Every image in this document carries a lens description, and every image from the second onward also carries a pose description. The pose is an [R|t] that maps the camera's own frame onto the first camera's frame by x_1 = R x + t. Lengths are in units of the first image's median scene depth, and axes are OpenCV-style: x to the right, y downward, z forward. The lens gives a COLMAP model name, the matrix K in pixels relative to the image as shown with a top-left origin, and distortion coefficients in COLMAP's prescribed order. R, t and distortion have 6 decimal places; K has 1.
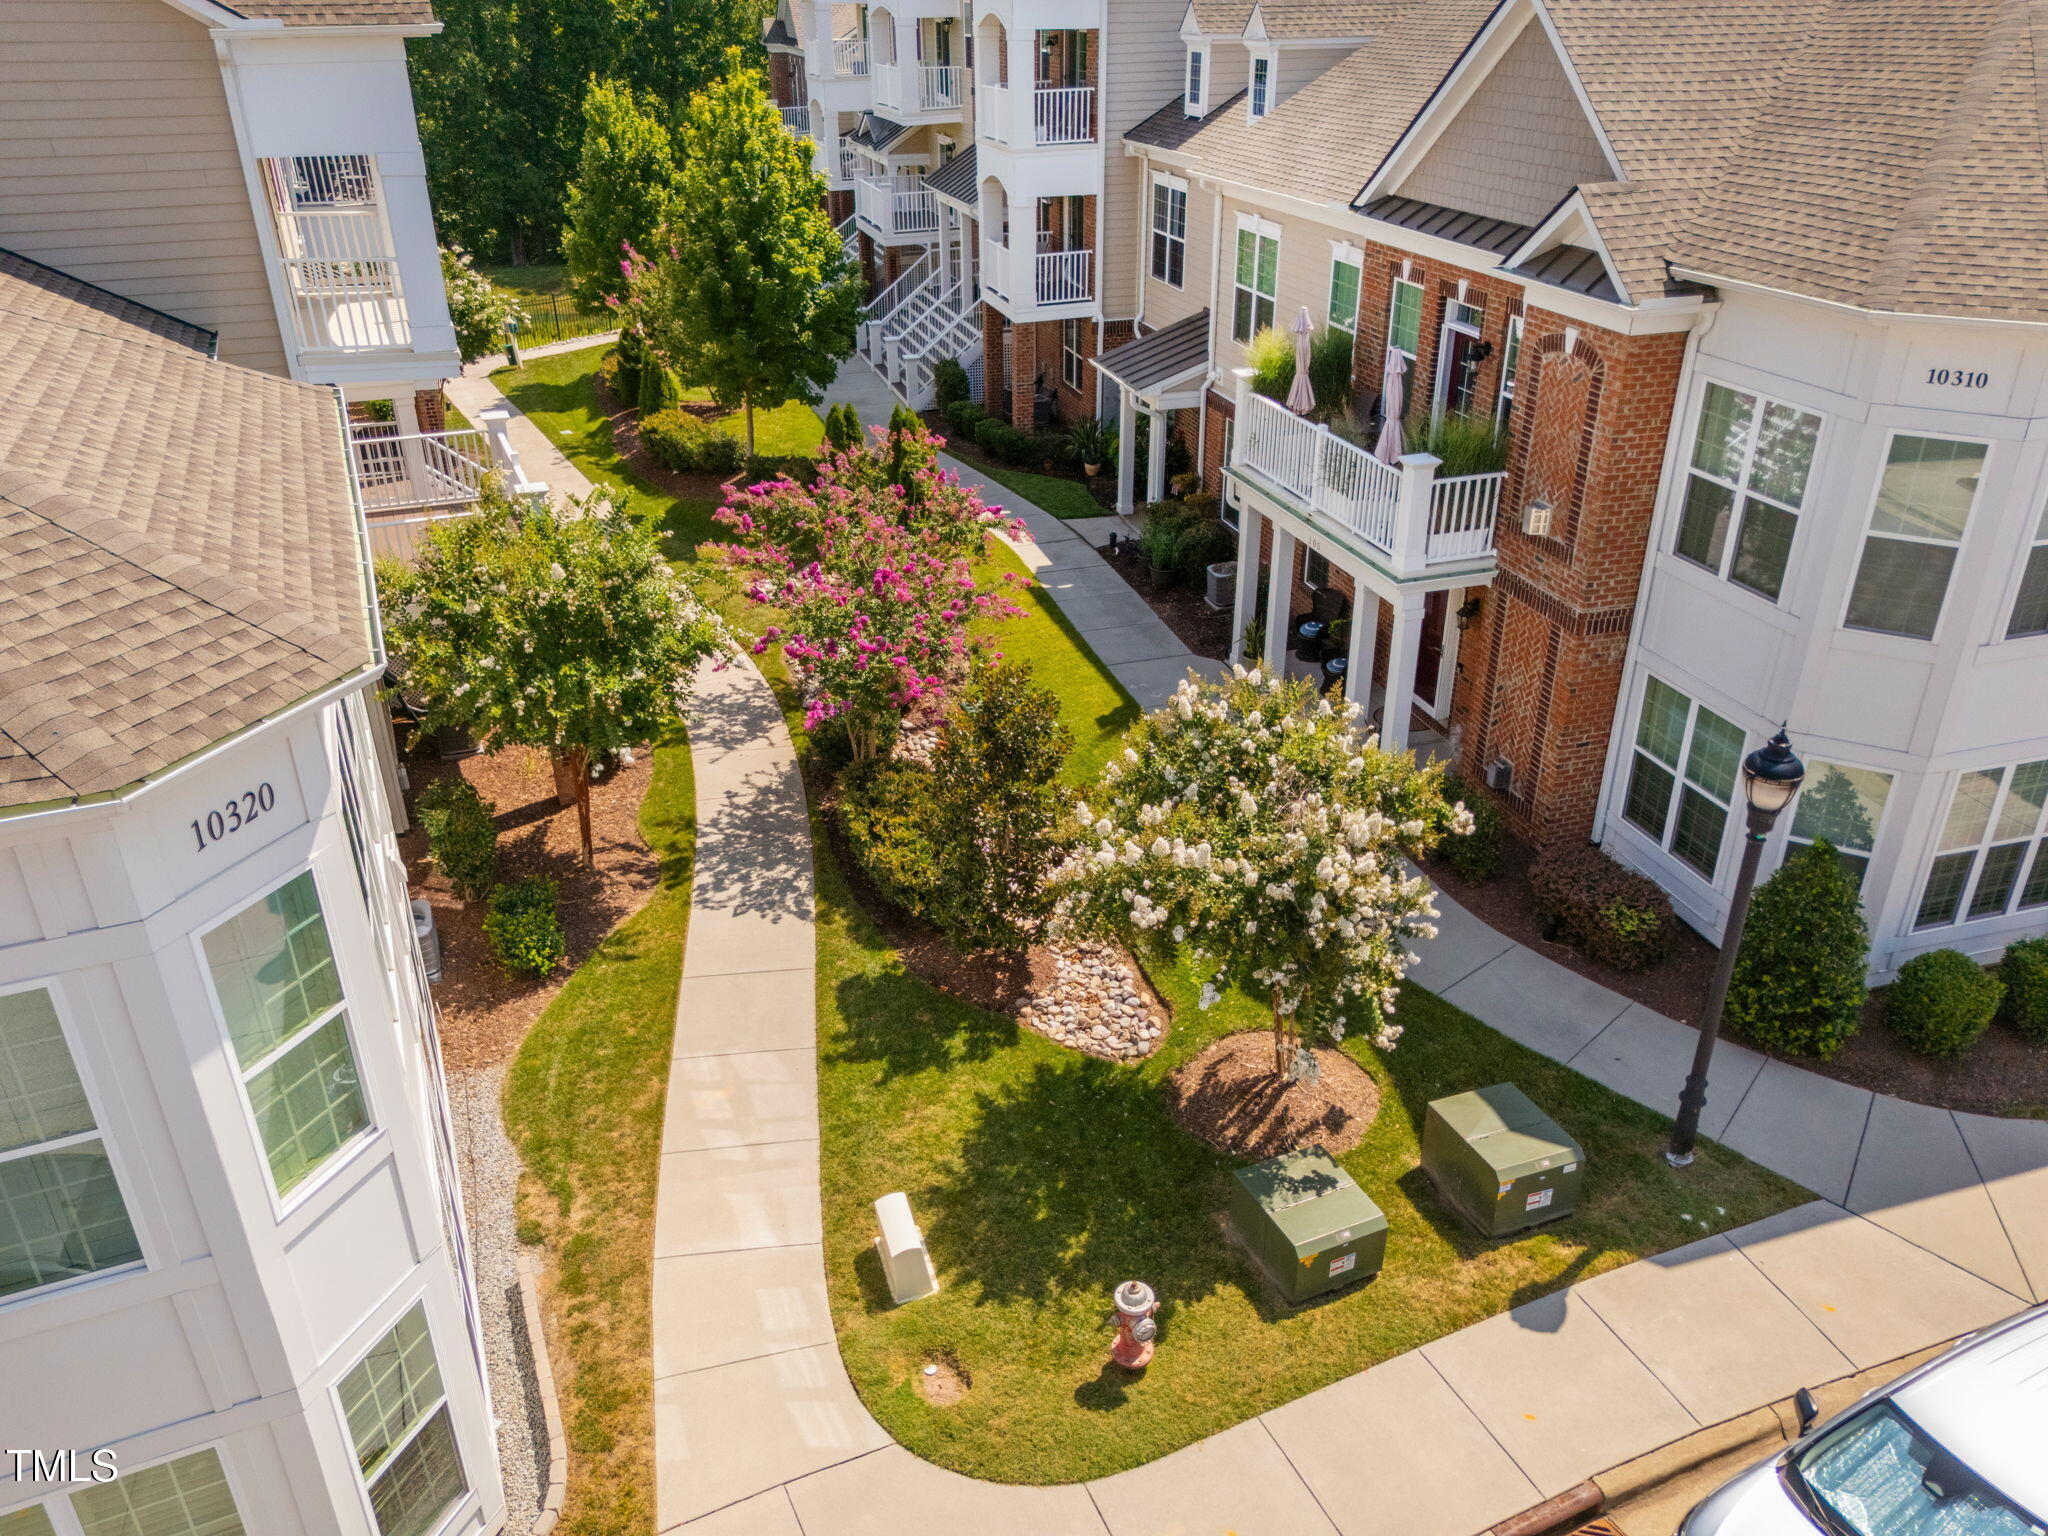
lens RADIAL K [[1504.9, 0, 1021.0], [0, 1504.9, 772.4], [0, 0, 1]] dist [0.080157, -0.108383]
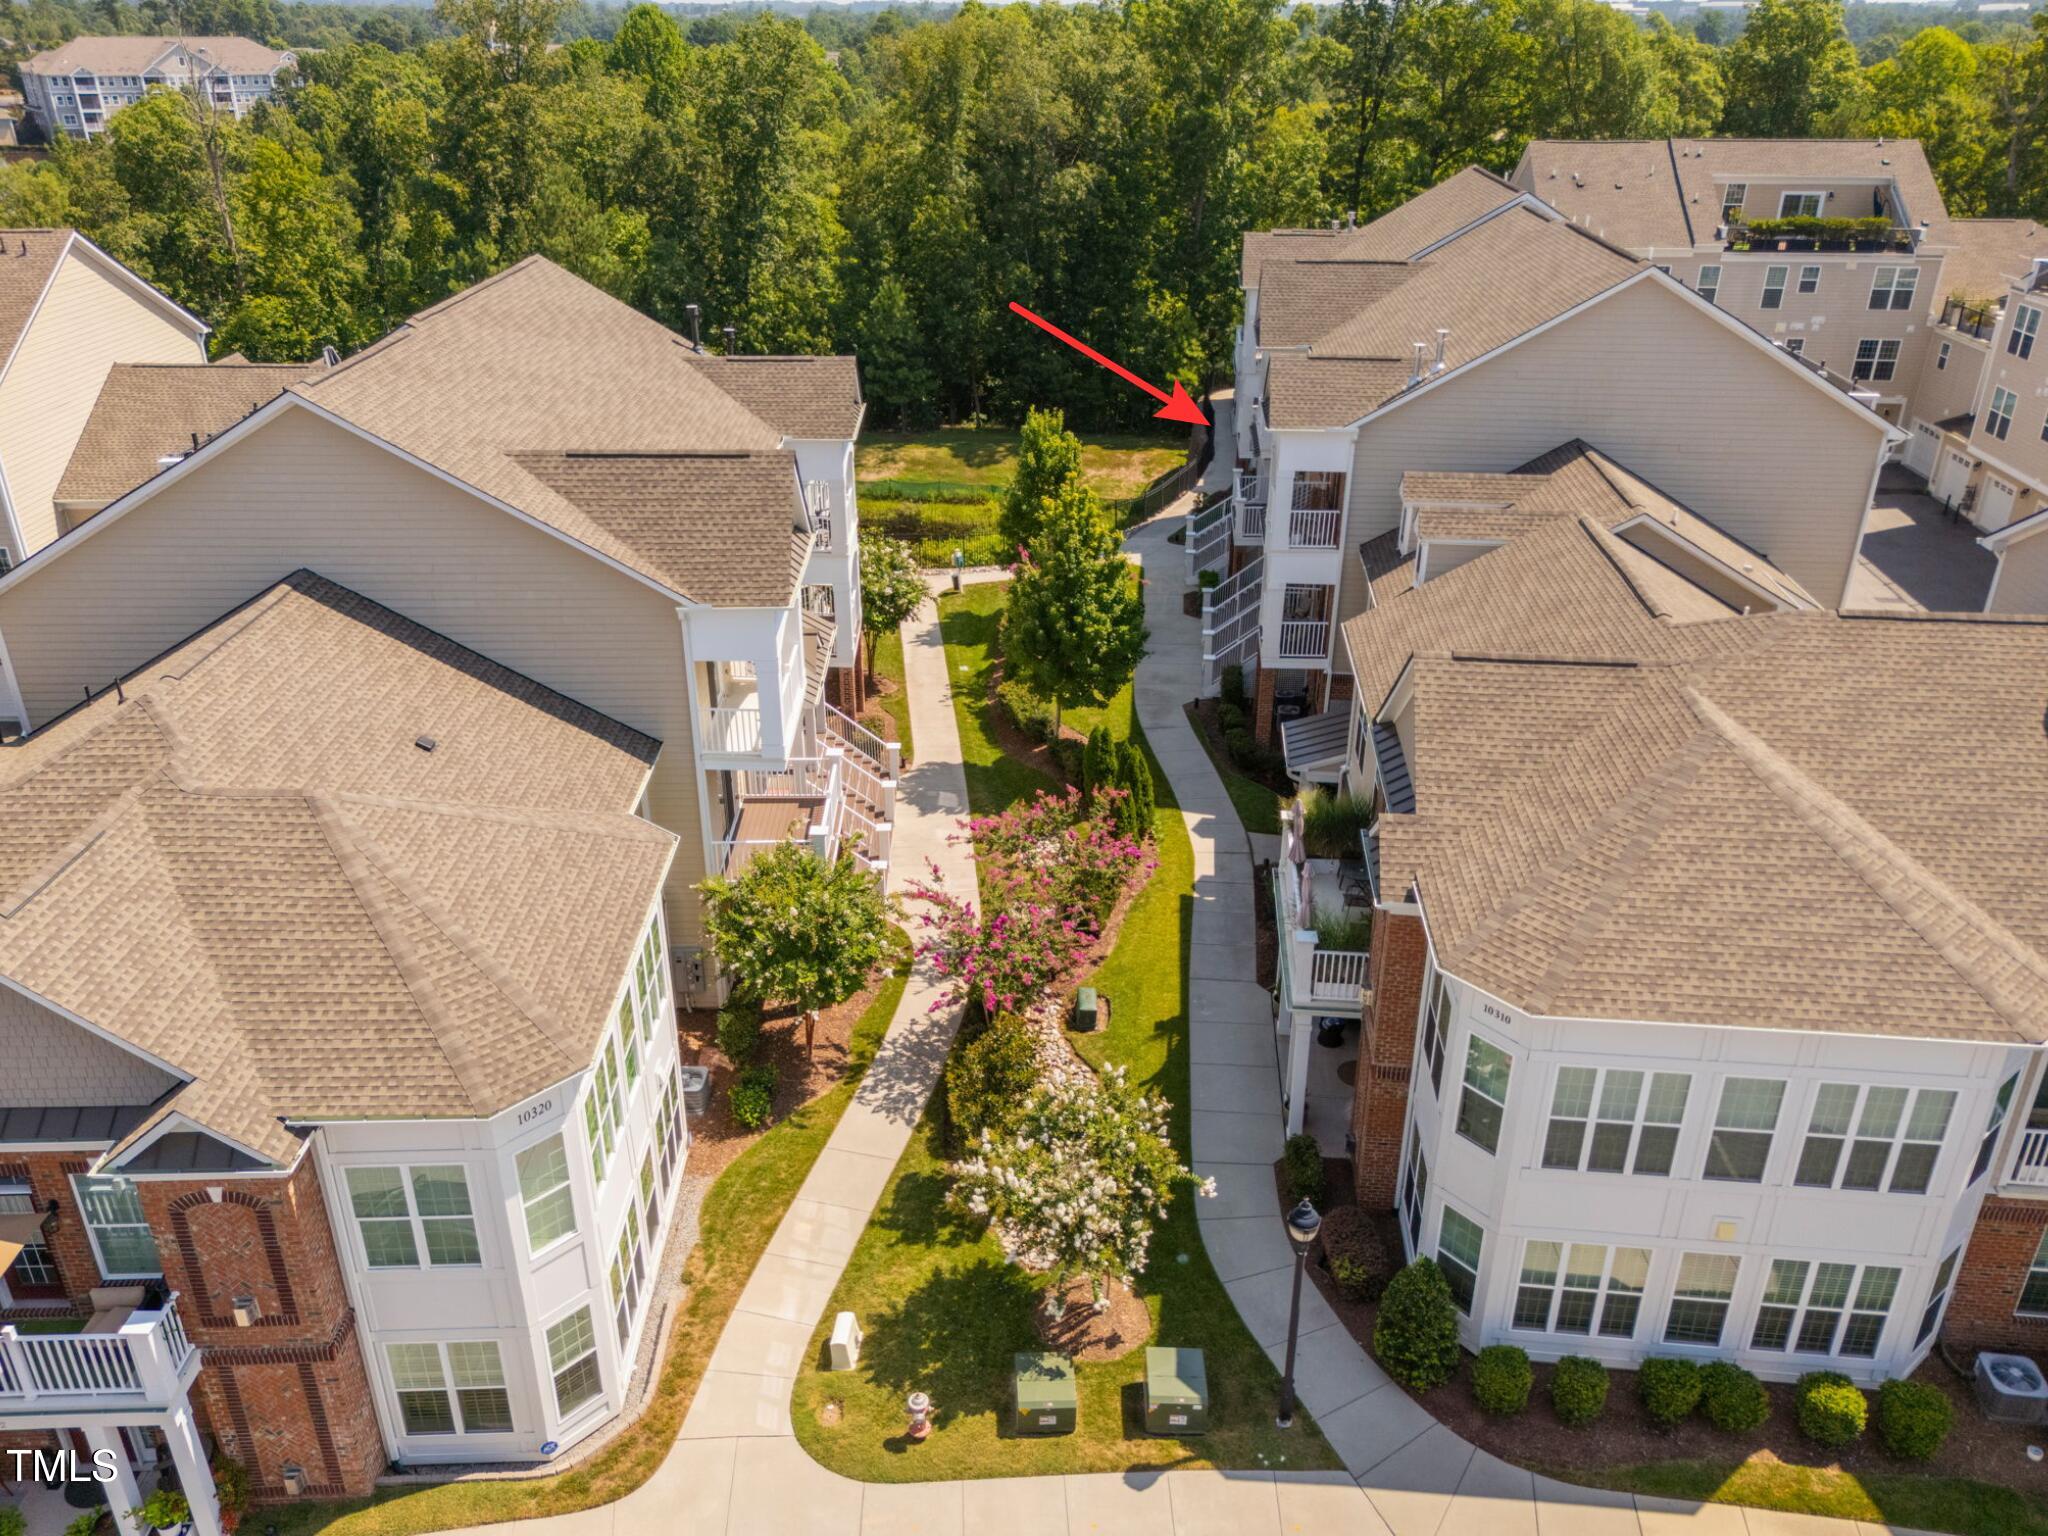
lens RADIAL K [[1510.1, 0, 1022.7], [0, 1510.1, 763.1], [0, 0, 1]] dist [0.007716, -0.001826]
pose [[0.929773, 0.166994, -0.328078, 0.522076], [-0.179488, 0.983728, -0.007946, -0.351616], [0.321413, 0.066274, 0.944617, -0.634260]]
